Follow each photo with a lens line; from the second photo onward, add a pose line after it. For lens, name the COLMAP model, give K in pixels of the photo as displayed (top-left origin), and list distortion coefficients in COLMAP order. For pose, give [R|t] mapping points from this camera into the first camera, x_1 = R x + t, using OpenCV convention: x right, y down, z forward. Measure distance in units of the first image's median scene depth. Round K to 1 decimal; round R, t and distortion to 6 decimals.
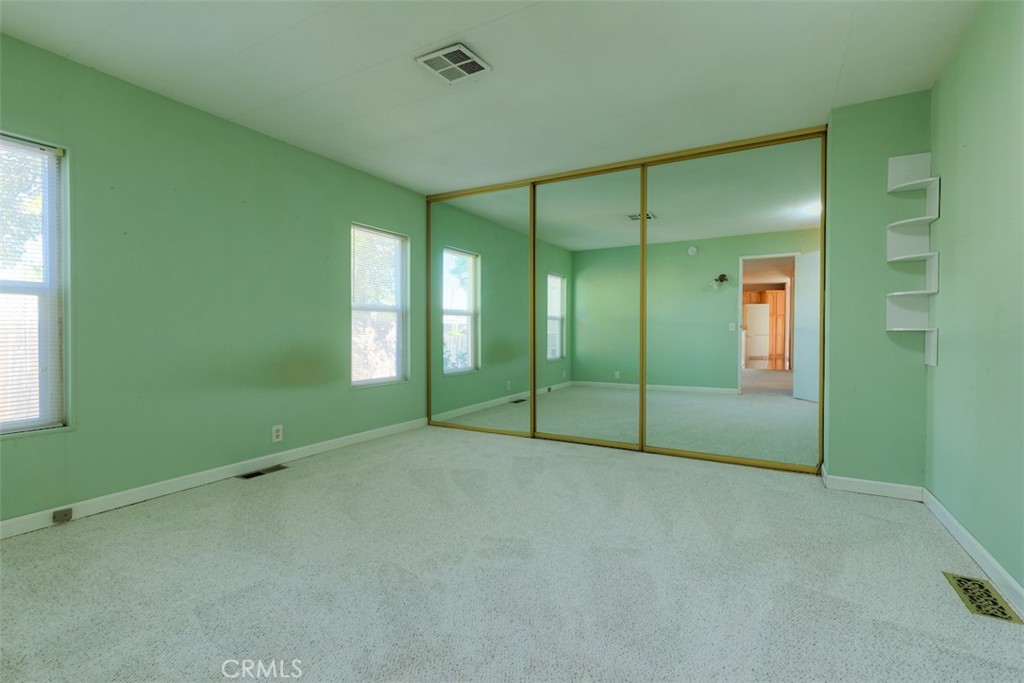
lens RADIAL K [[467.8, 0, 511.8], [0, 467.8, 332.7], [0, 0, 1]] dist [0.004528, 0.000070]
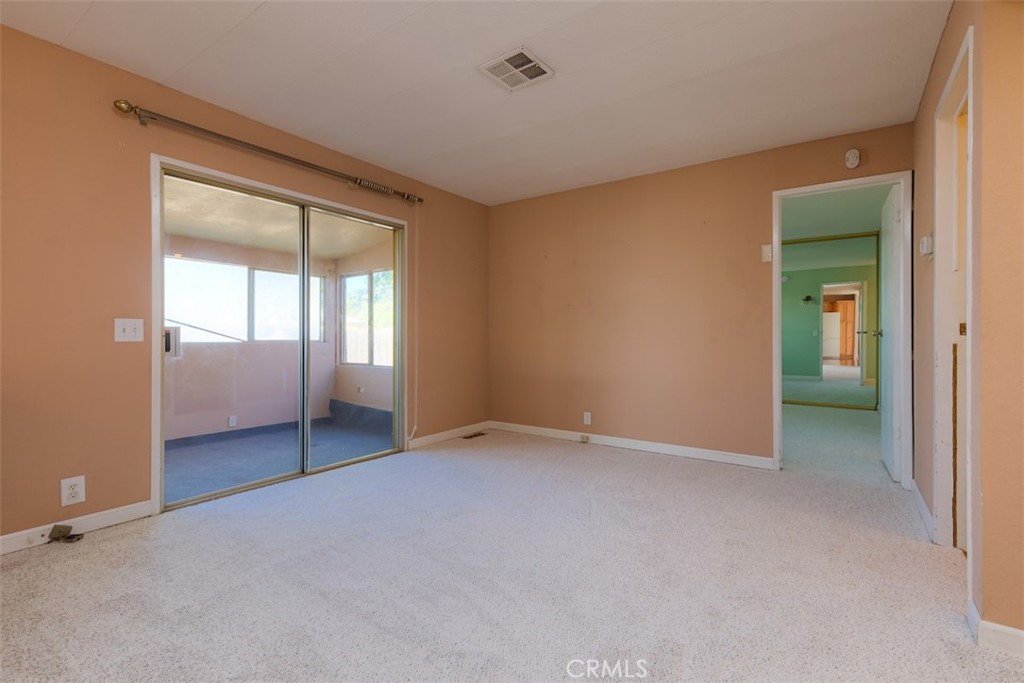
lens RADIAL K [[467.8, 0, 525.9], [0, 467.8, 338.1], [0, 0, 1]] dist [0.004528, 0.000070]
pose [[0.996698, -0.006797, -0.080909, -0.150260], [0.006739, 0.999977, -0.000991, -0.000653], [0.080914, 0.000443, 0.996721, -0.250972]]
